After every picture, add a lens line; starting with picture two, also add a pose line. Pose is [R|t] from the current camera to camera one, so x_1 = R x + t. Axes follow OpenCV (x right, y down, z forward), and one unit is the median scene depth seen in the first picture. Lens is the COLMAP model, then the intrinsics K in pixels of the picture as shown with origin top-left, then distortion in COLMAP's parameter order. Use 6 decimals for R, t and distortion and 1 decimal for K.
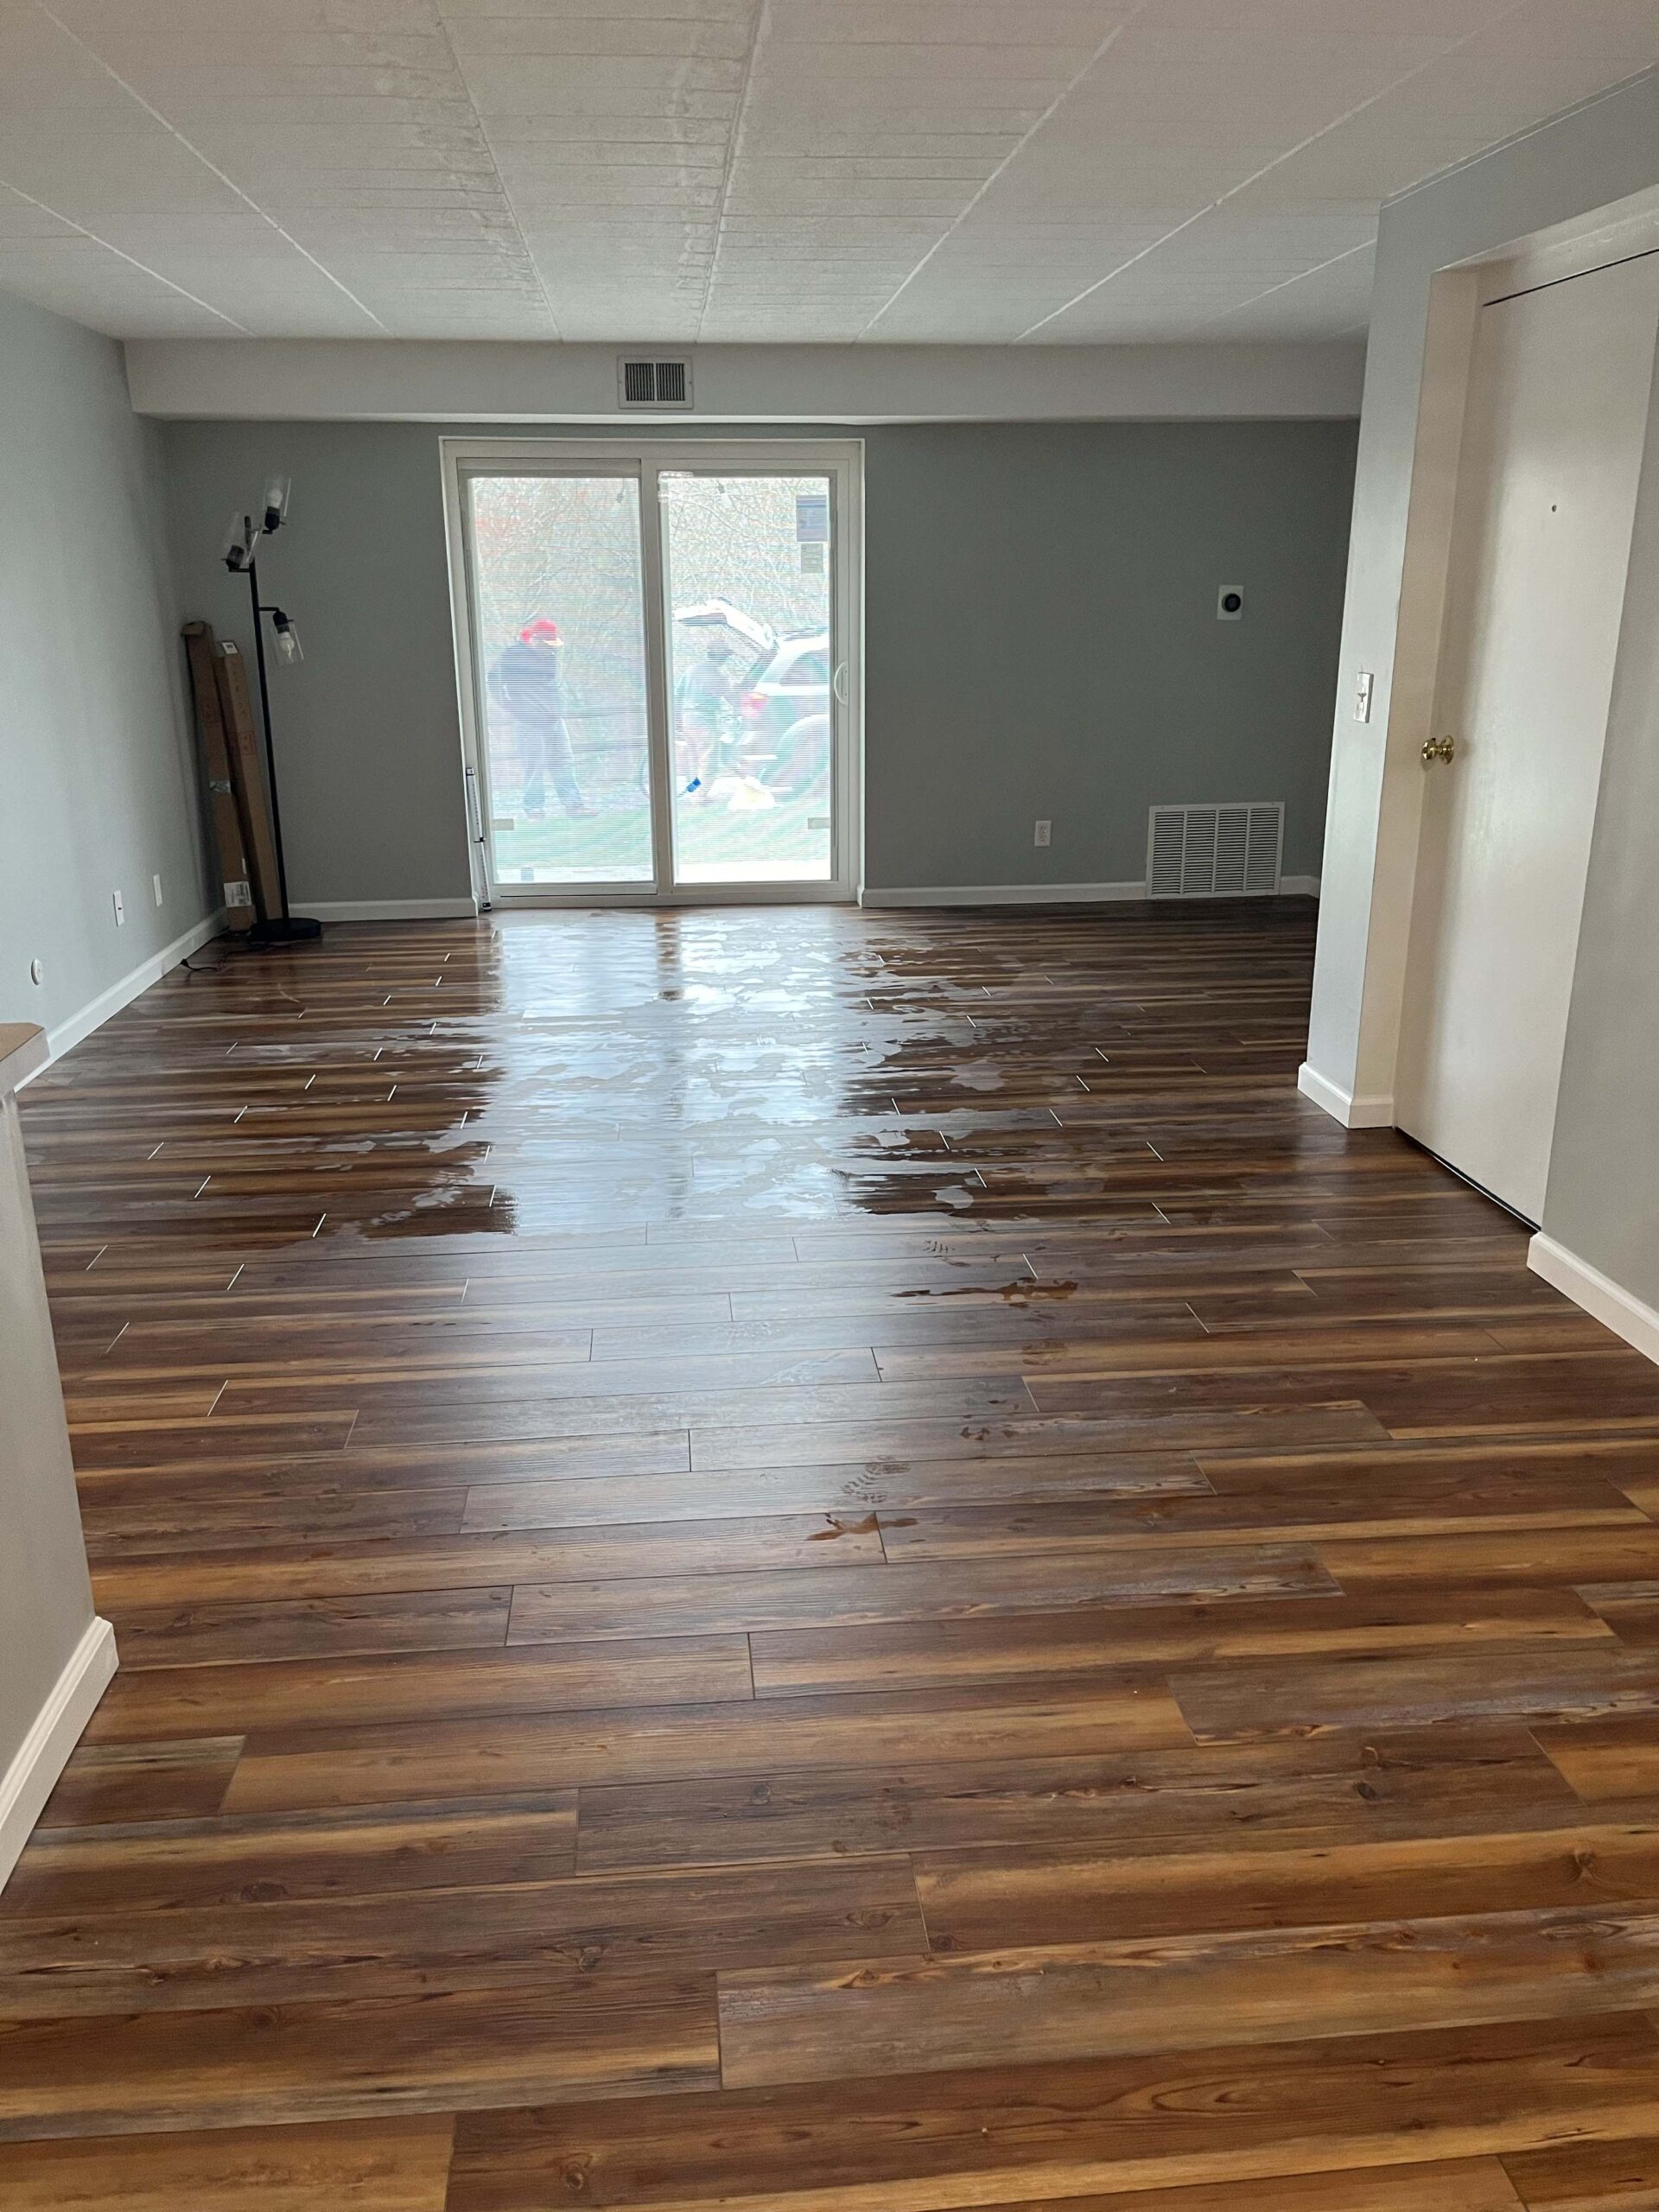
lens RADIAL K [[1687.2, 0, 827.3], [0, 1687.2, 1107.3], [0, 0, 1]] dist [0.044260, -0.017509]
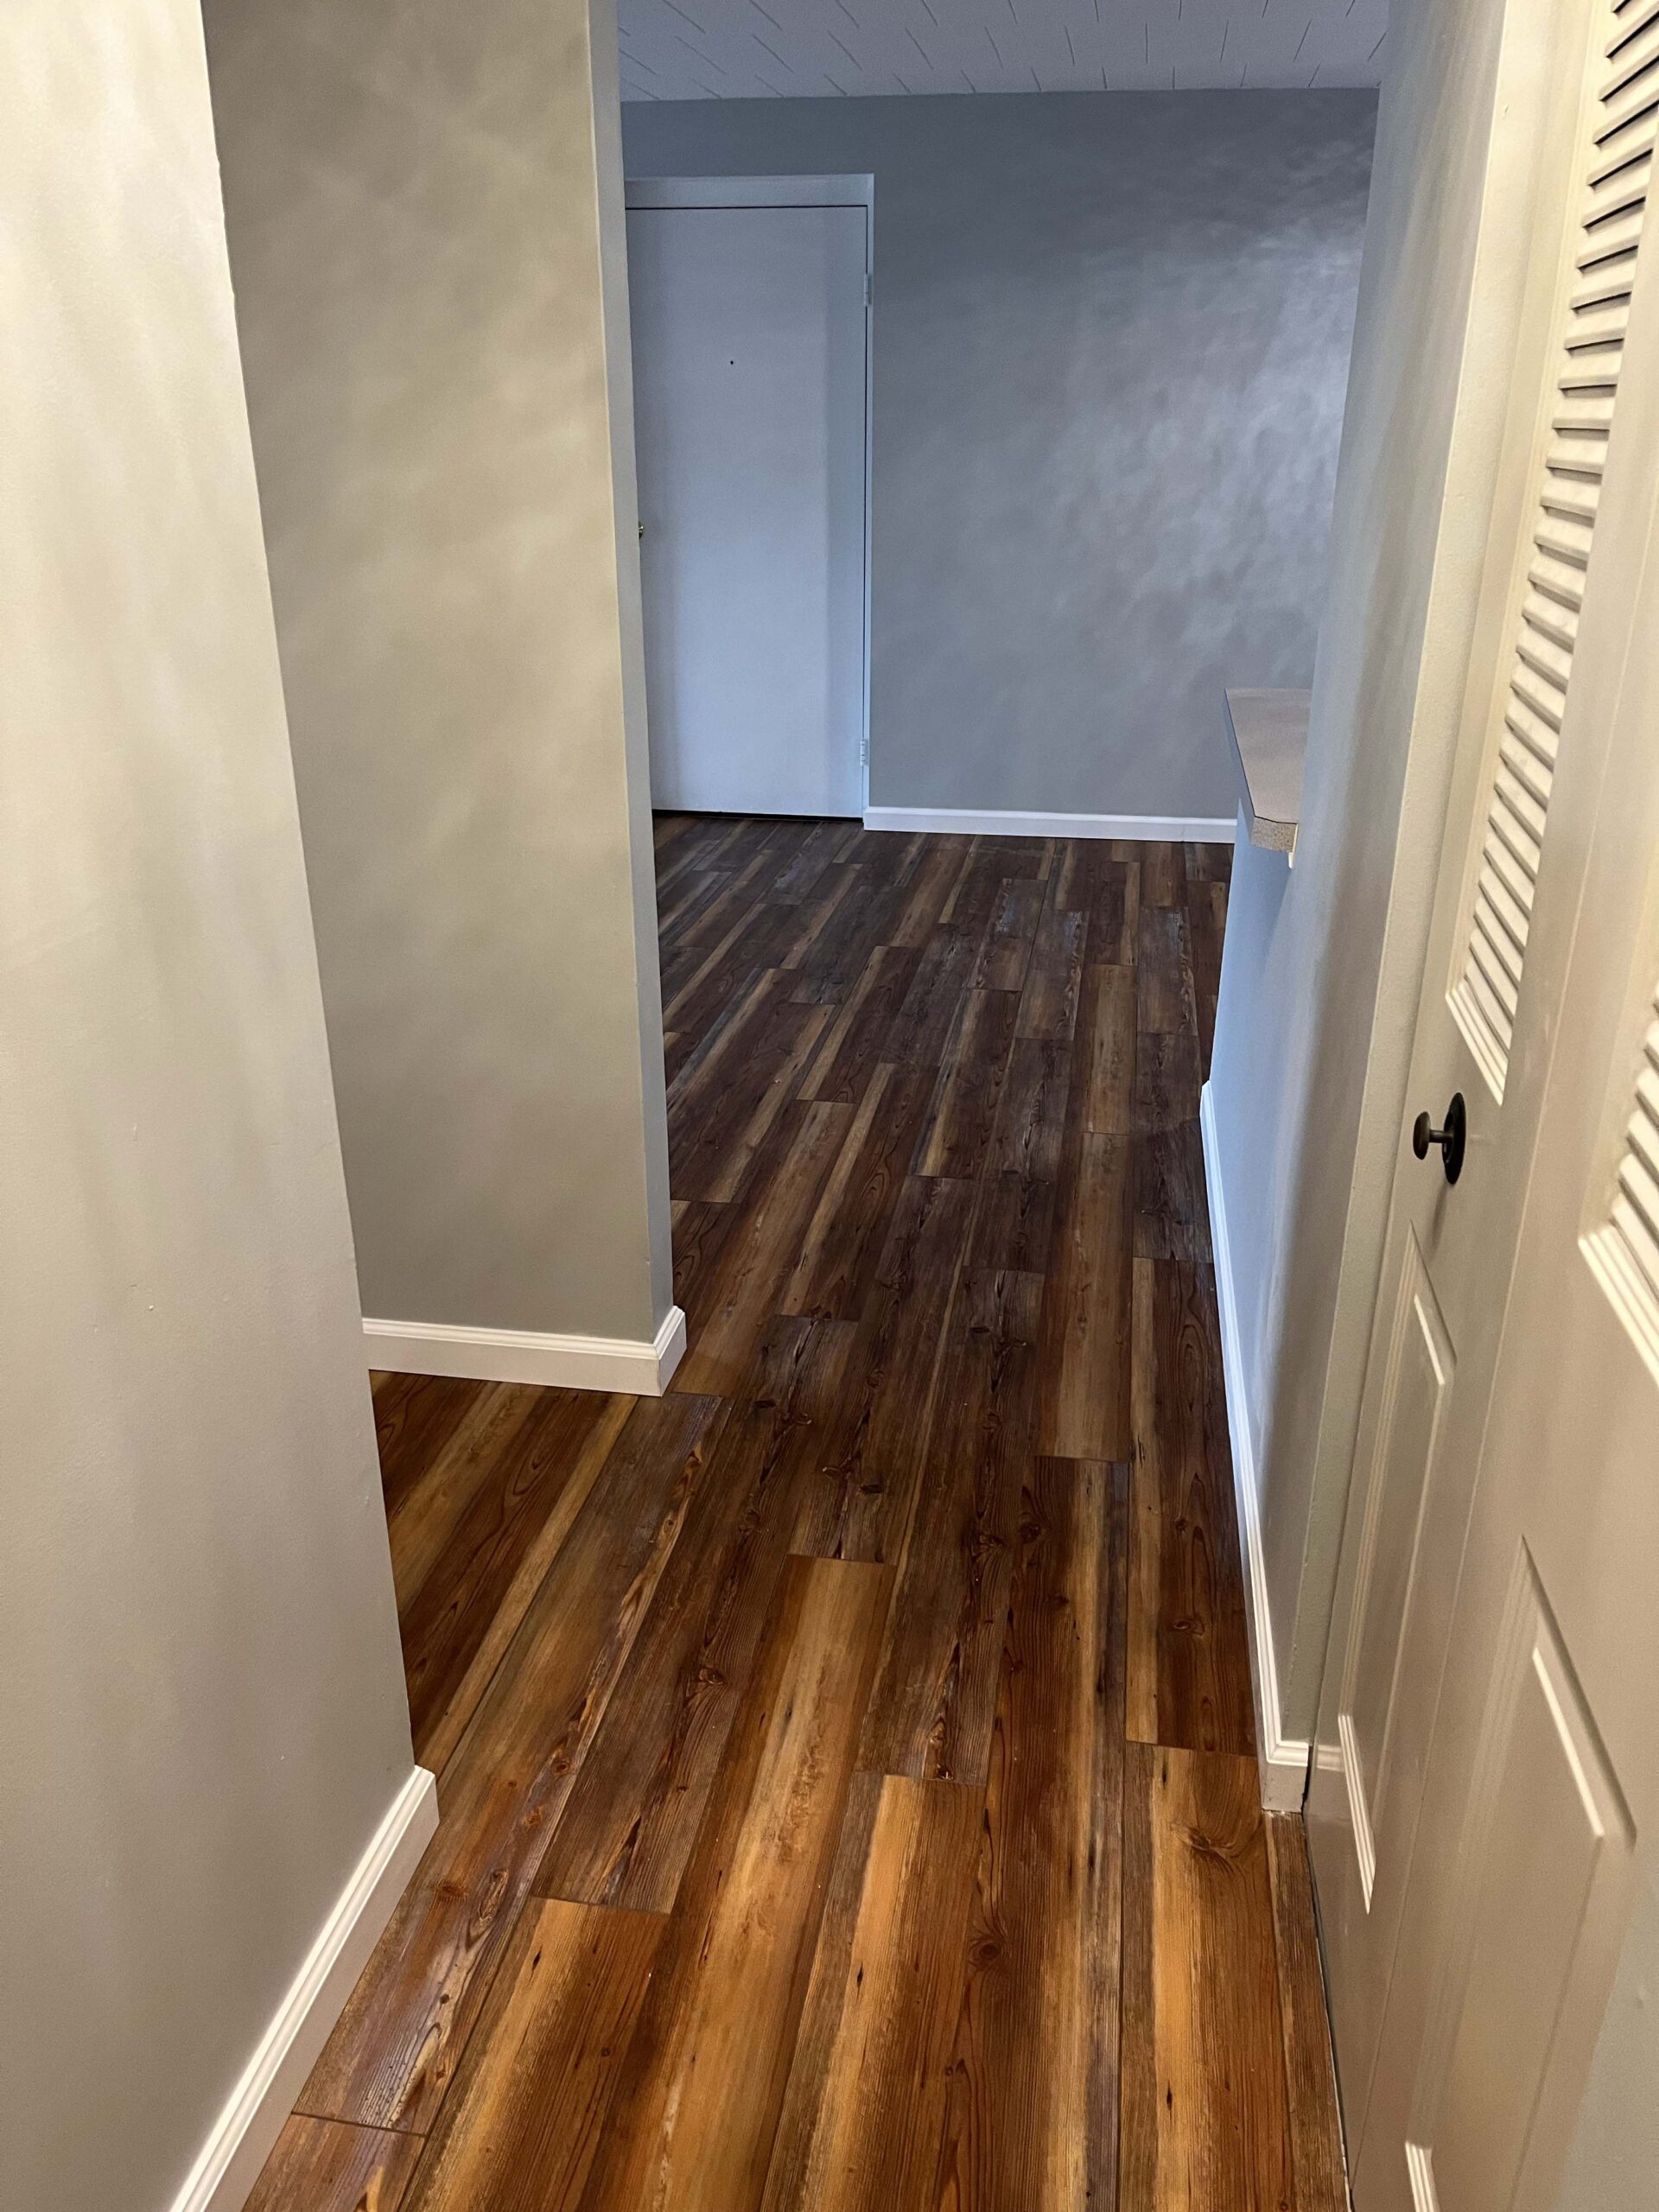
lens RADIAL K [[1687.2, 0, 826.7], [0, 1687.2, 1109.3], [0, 0, 1]] dist [0.044260, -0.017509]
pose [[0.276675, -0.363515, 0.889555, -1.505396], [0.286128, 0.914867, 0.284866, -0.178296], [-0.917378, 0.175711, 0.357133, 0.591308]]
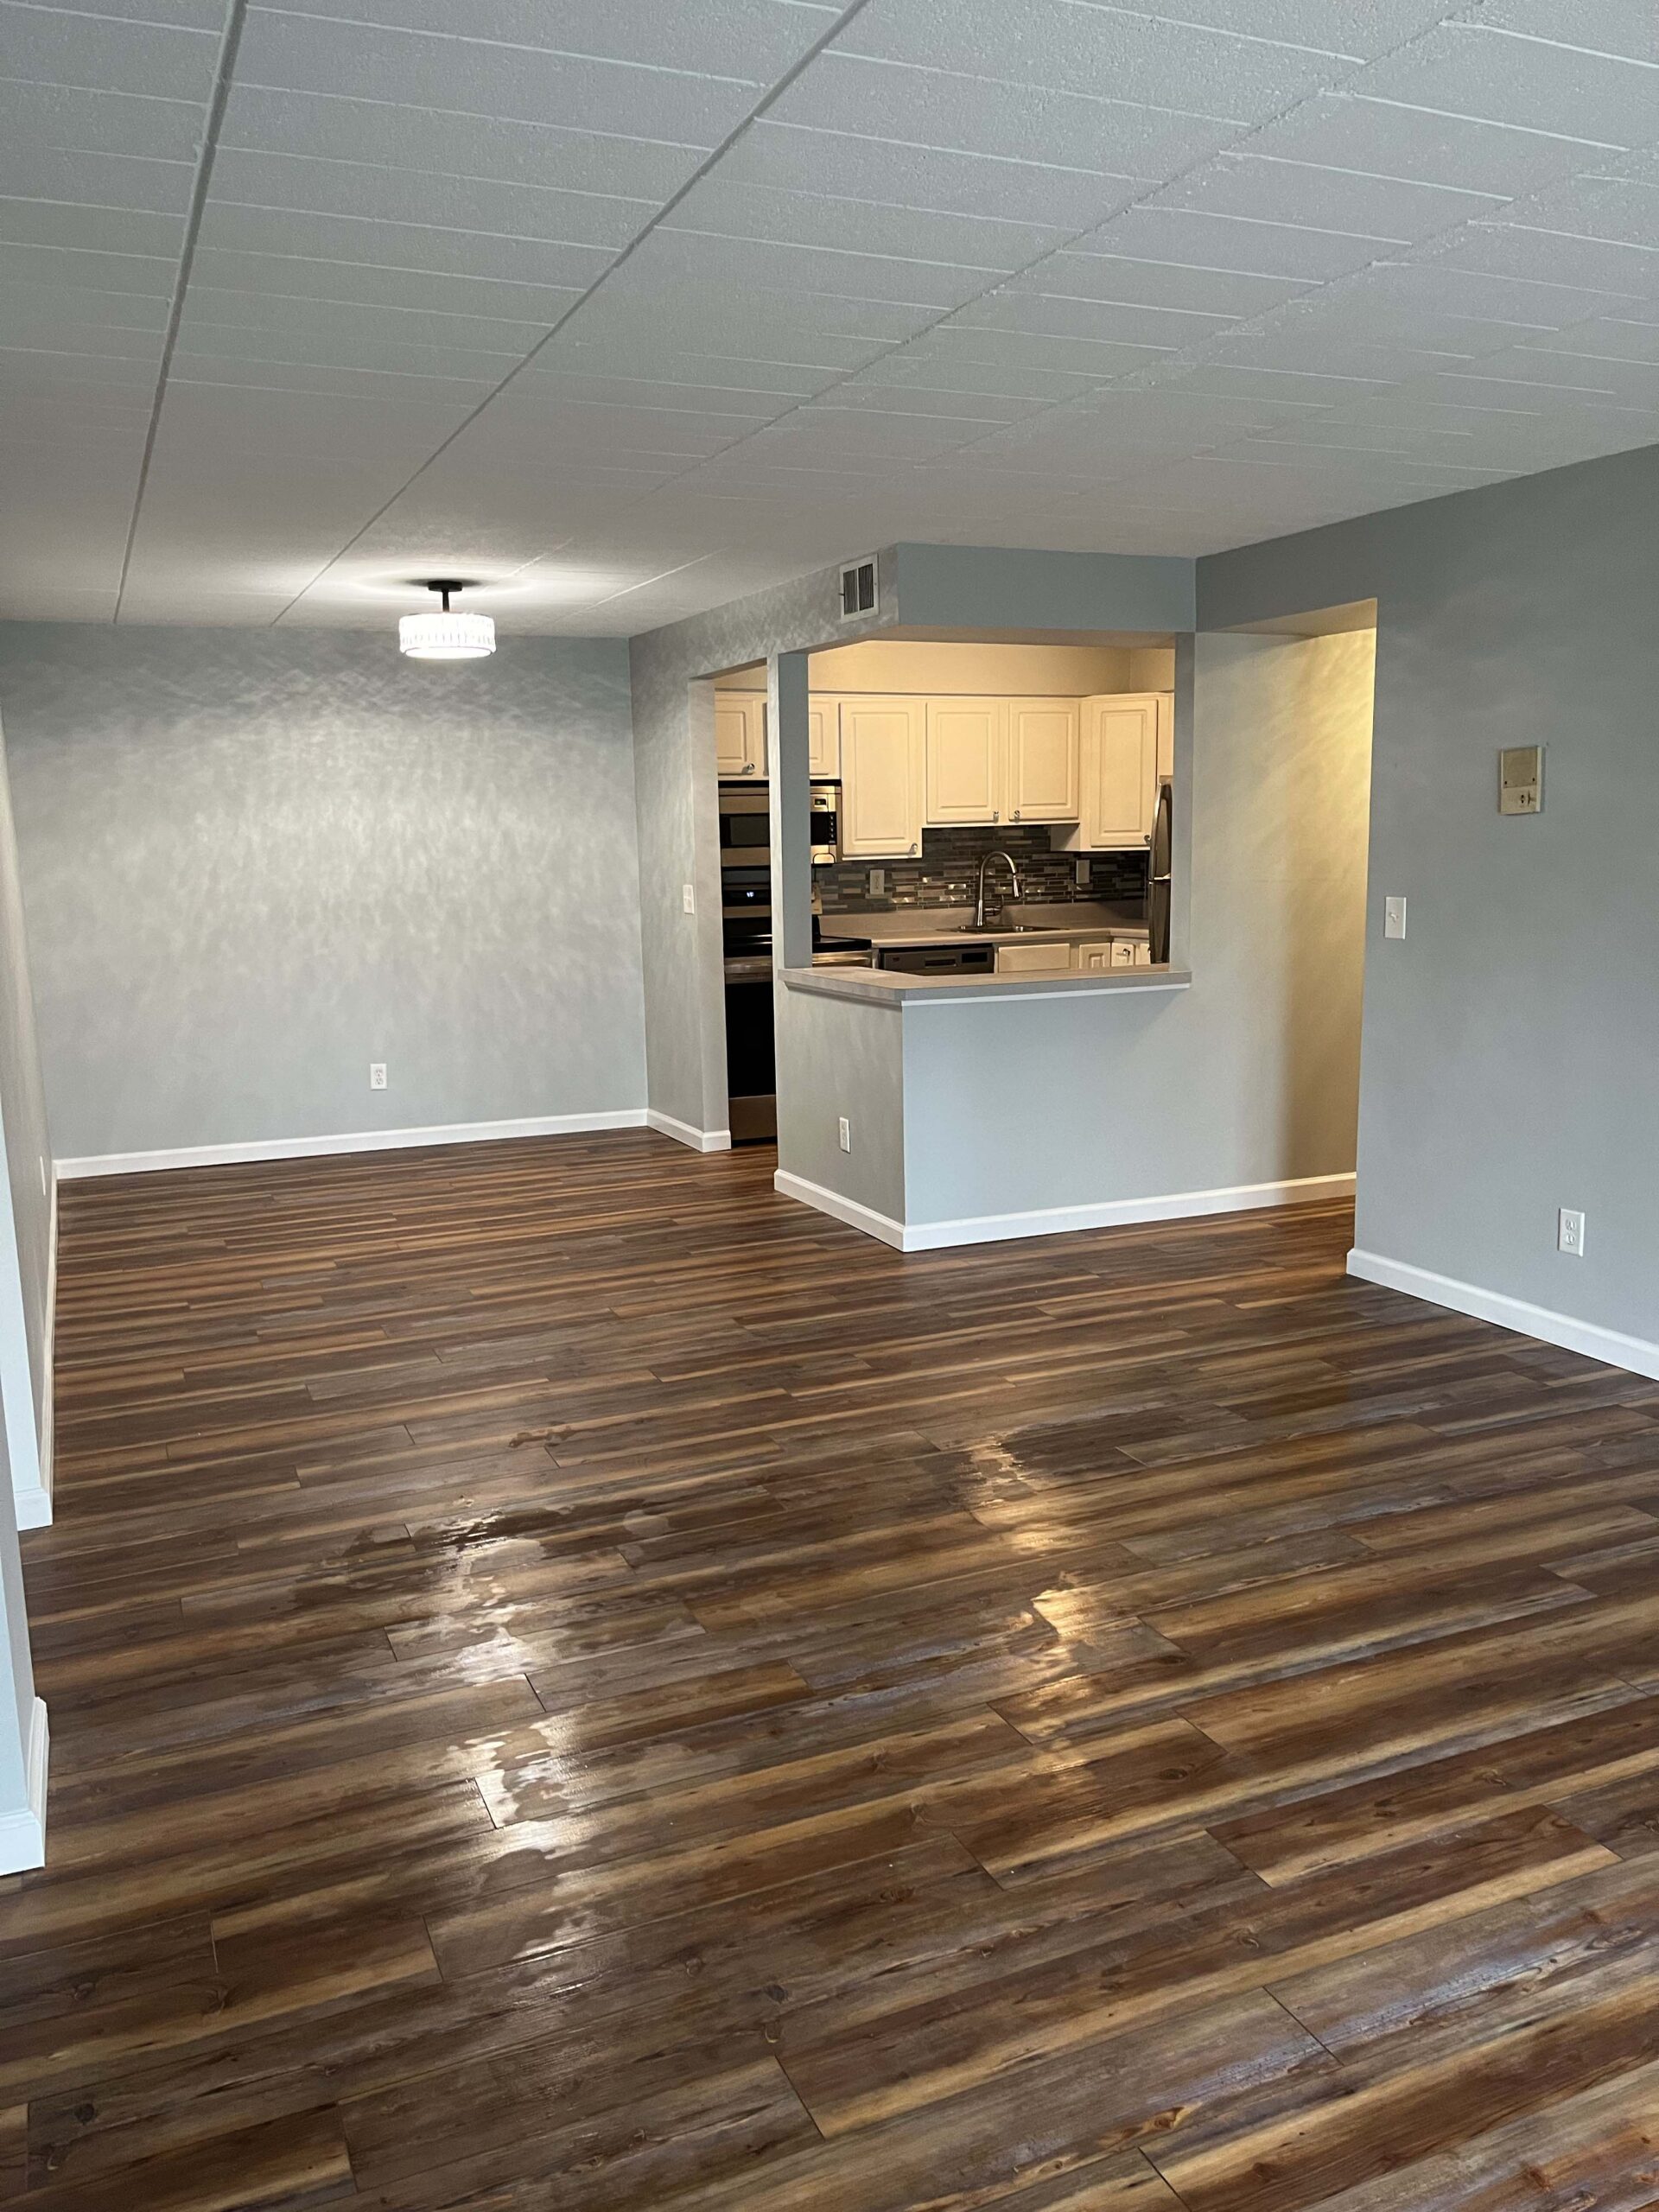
lens RADIAL K [[1687.2, 0, 813.8], [0, 1687.2, 1118.0], [0, 0, 1]] dist [0.044260, -0.017509]
pose [[-0.953677, 0.077957, -0.290555, 0.318389], [-0.065192, 0.889333, 0.452589, -0.739665], [0.293683, 0.450566, -0.843054, 2.305199]]
